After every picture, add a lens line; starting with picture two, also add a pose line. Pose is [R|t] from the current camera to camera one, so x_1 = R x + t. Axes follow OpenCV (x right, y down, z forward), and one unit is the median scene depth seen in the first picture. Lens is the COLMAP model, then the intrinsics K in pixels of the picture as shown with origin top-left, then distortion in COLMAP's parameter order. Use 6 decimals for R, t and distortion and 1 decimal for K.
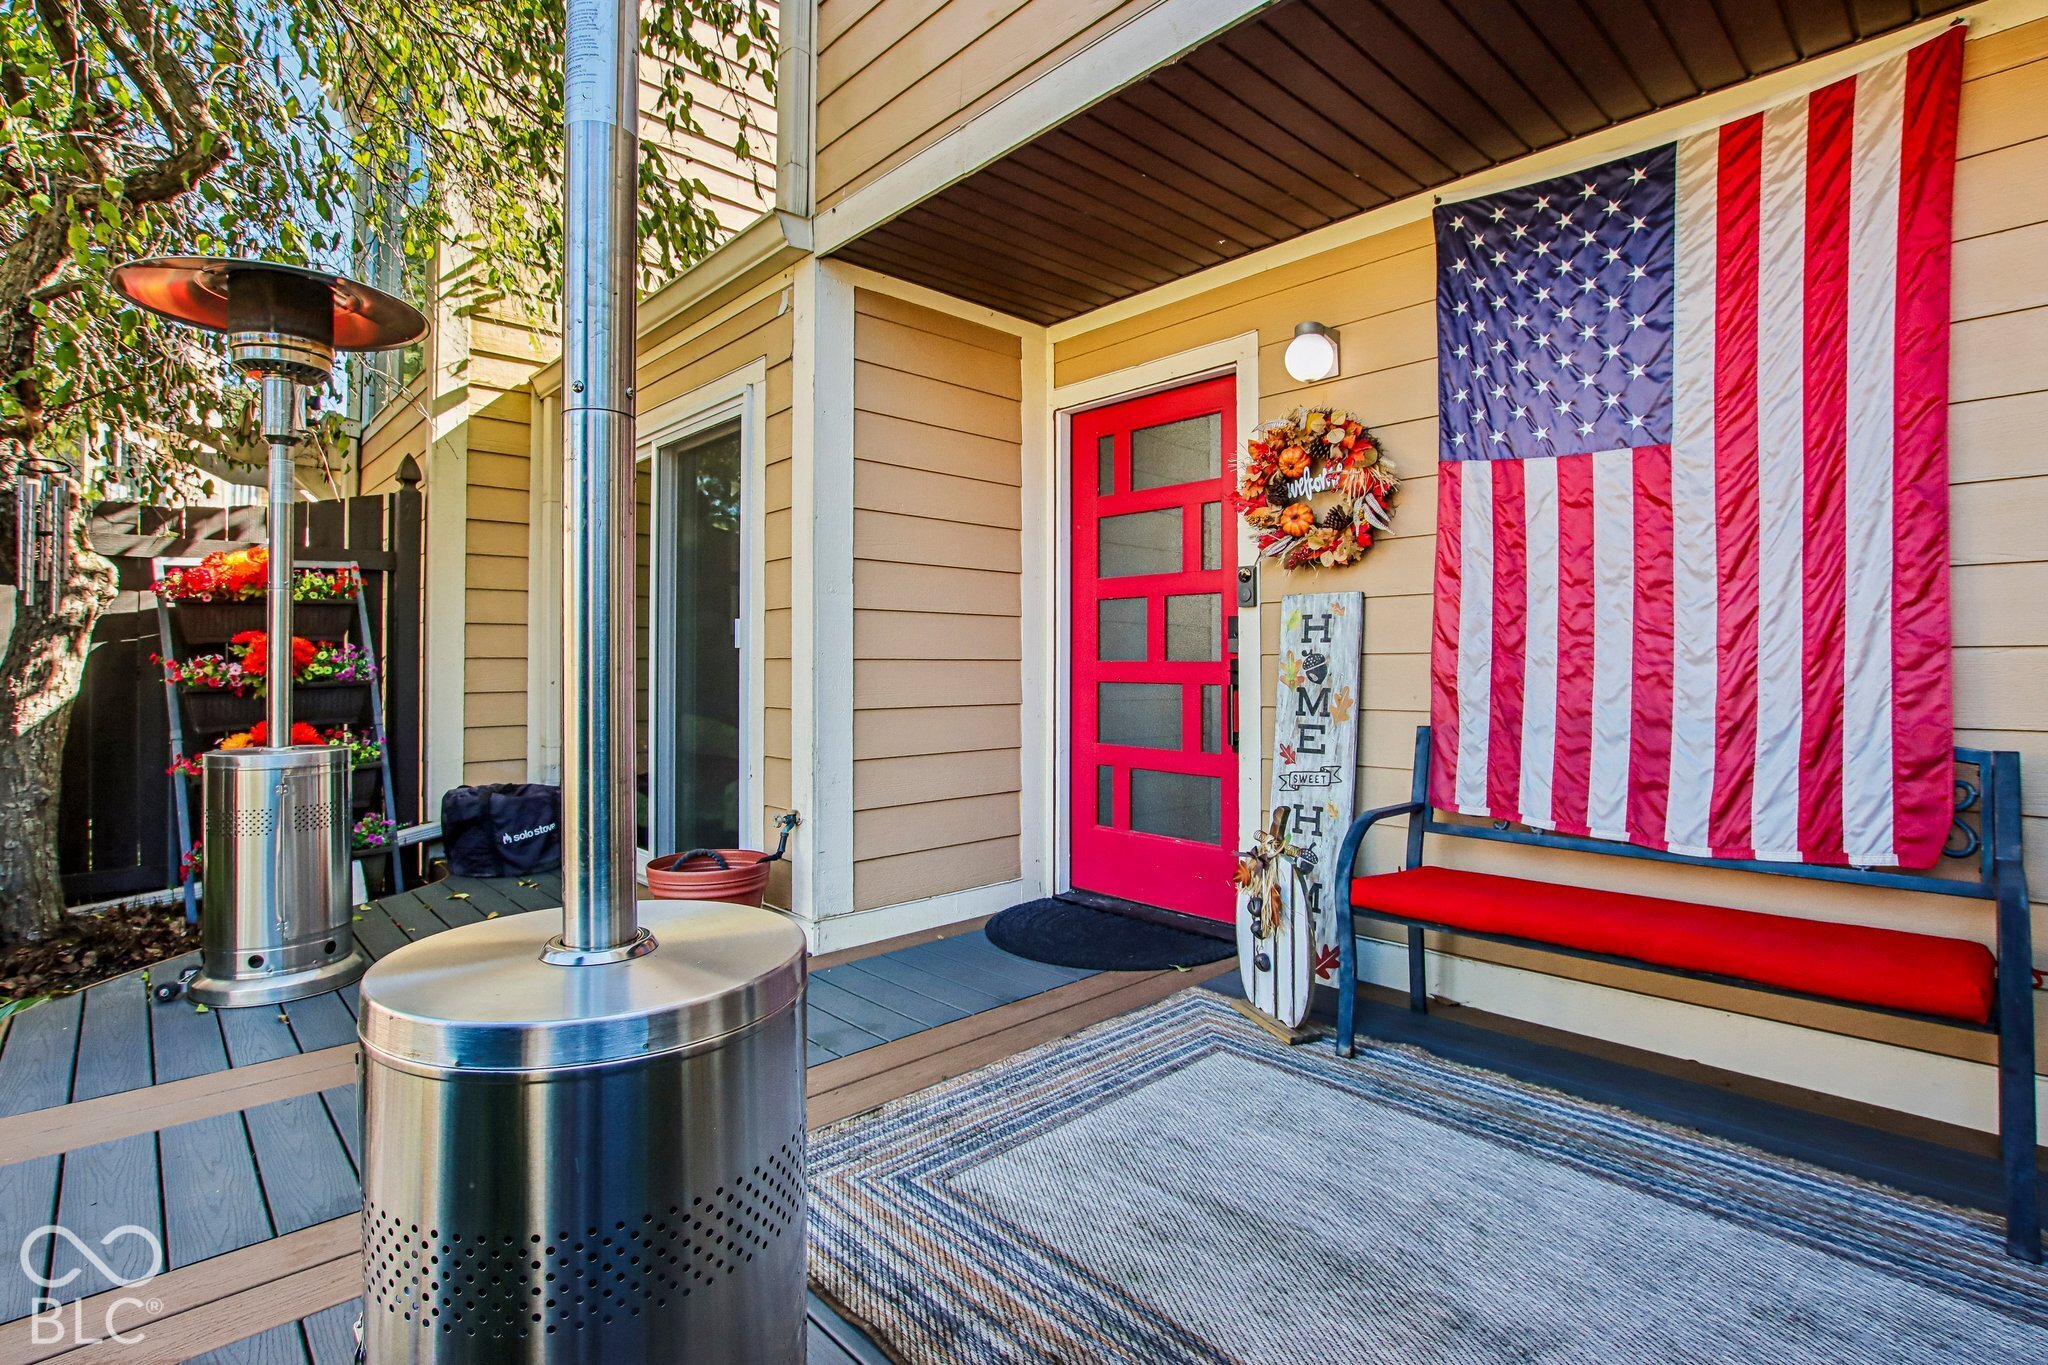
lens RADIAL K [[970.4, 0, 1025.9], [0, 970.4, 644.9], [0, 0, 1]] dist [-0.034079, 0.003315]
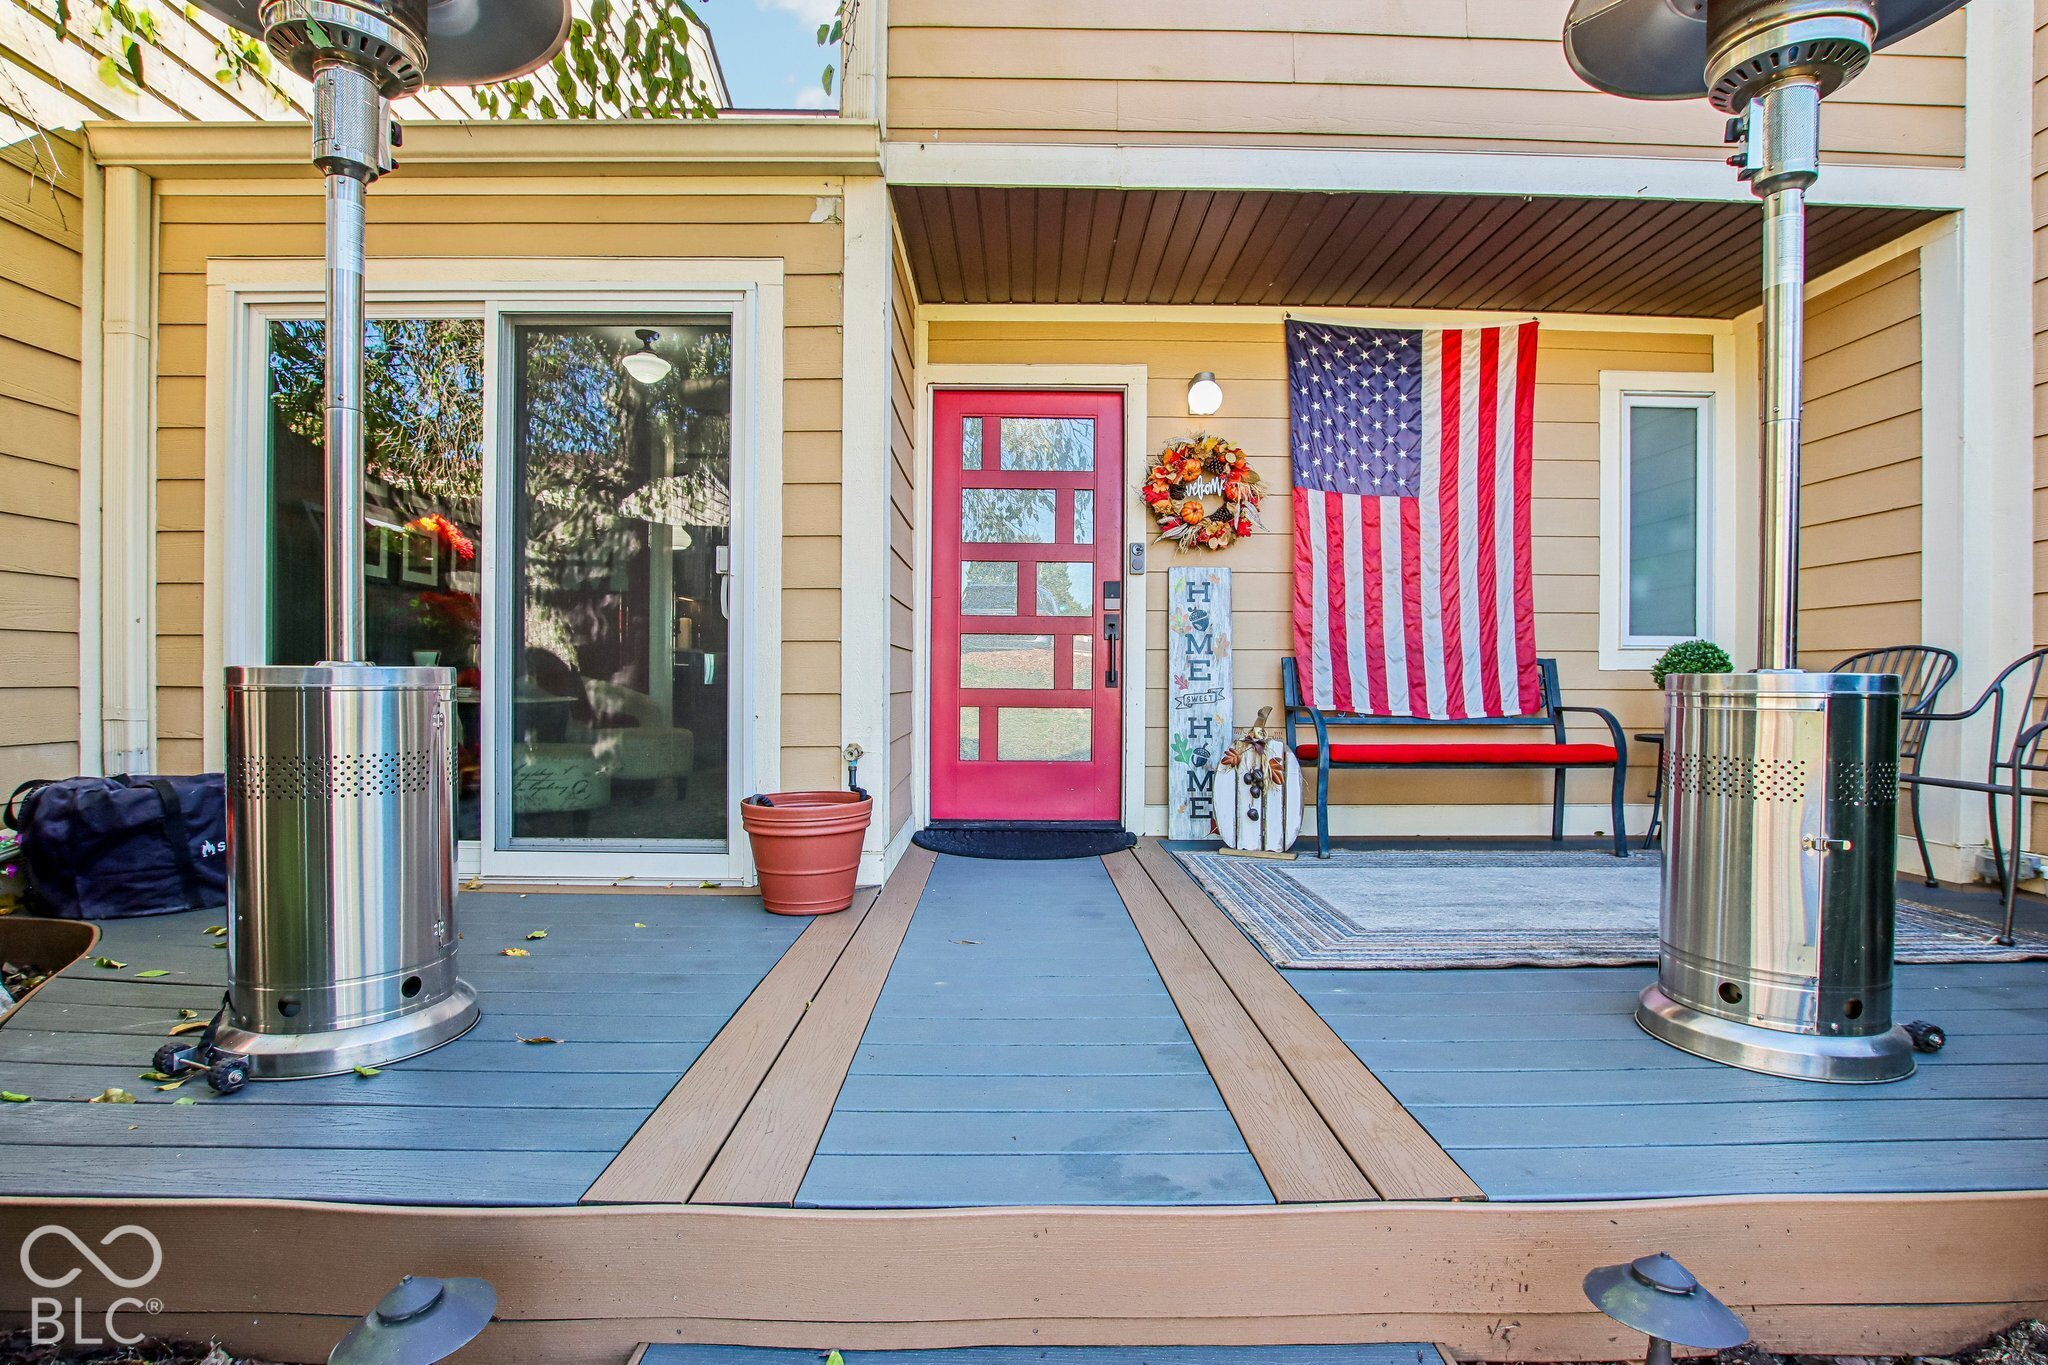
lens RADIAL K [[970.4, 0, 1023.5], [0, 970.4, 684.4], [0, 0, 1]] dist [-0.034079, 0.003315]
pose [[0.677145, 0.001330, 0.735848, -1.075353], [-0.019312, 0.999686, 0.015965, 0.118122], [-0.735596, -0.025022, 0.676958, 0.277311]]
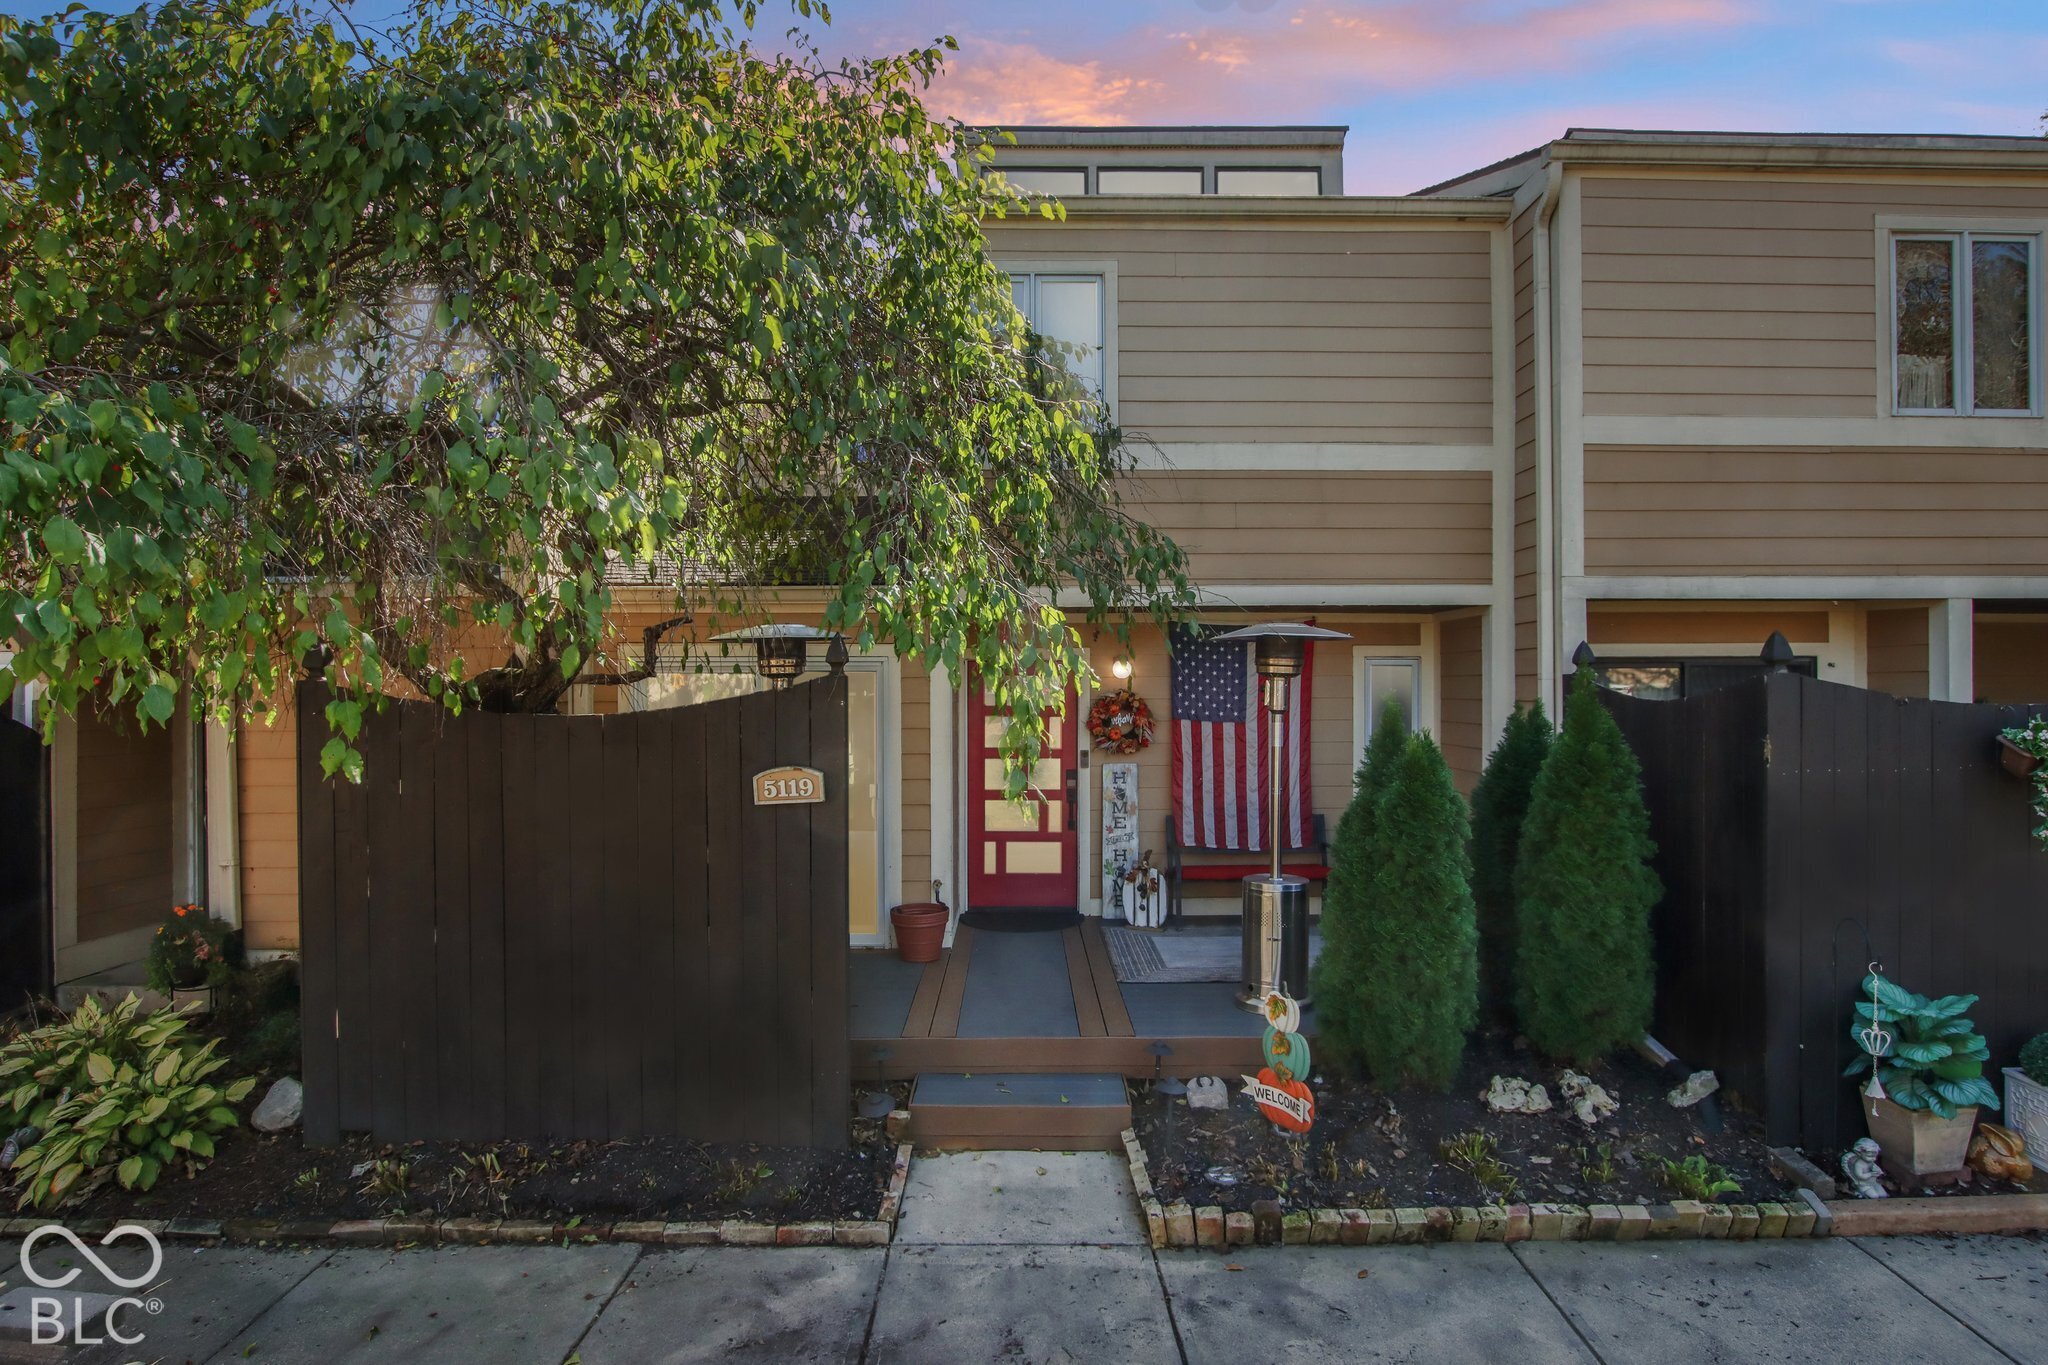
lens RADIAL K [[1093.4, 0, 1026.5], [0, 1093.4, 697.2], [0, 0, 1]] dist [-0.006281, -0.000145]
pose [[0.685294, -0.004052, 0.728256, -2.259365], [-0.010845, 0.999817, 0.015768, -0.314992], [-0.728186, -0.018704, 0.685124, -0.880295]]
